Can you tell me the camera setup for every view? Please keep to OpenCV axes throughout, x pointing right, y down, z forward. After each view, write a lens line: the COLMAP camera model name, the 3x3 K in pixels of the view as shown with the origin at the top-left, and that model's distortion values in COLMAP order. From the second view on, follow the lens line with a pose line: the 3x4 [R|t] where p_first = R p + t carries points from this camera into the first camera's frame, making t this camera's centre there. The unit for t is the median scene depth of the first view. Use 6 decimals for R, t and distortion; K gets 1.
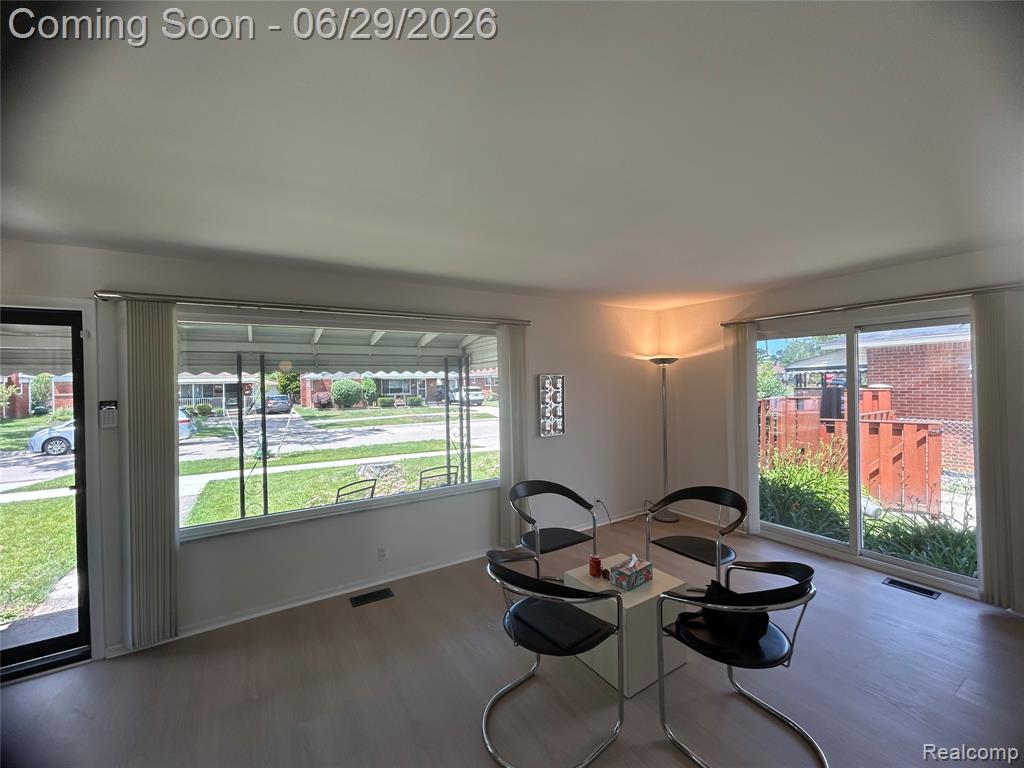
lens RADIAL K [[412.1, 0, 510.8], [0, 412.1, 383.2], [0, 0, 1]] dist [-0.003039, -0.000576]
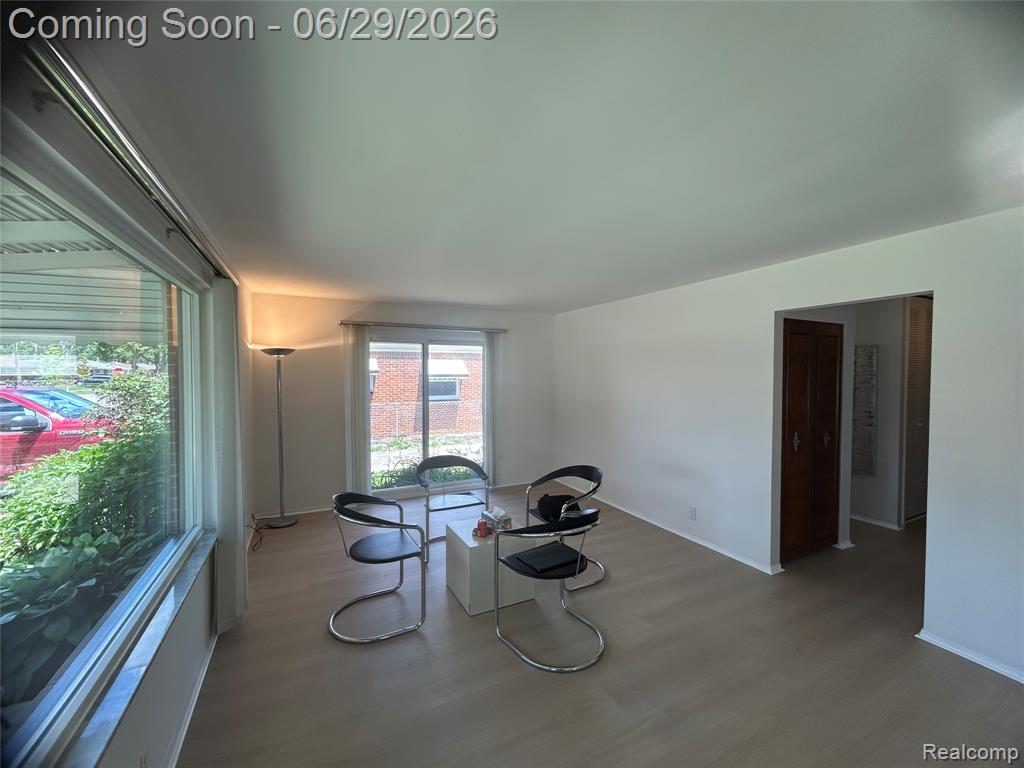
lens RADIAL K [[412.1, 0, 512.4], [0, 412.1, 382.5], [0, 0, 1]] dist [-0.003039, -0.000576]
pose [[0.101048, -0.006538, 0.994860, -0.524265], [-0.002726, 0.999973, 0.006848, 0.006802], [-0.994878, -0.003404, 0.101028, 0.434736]]
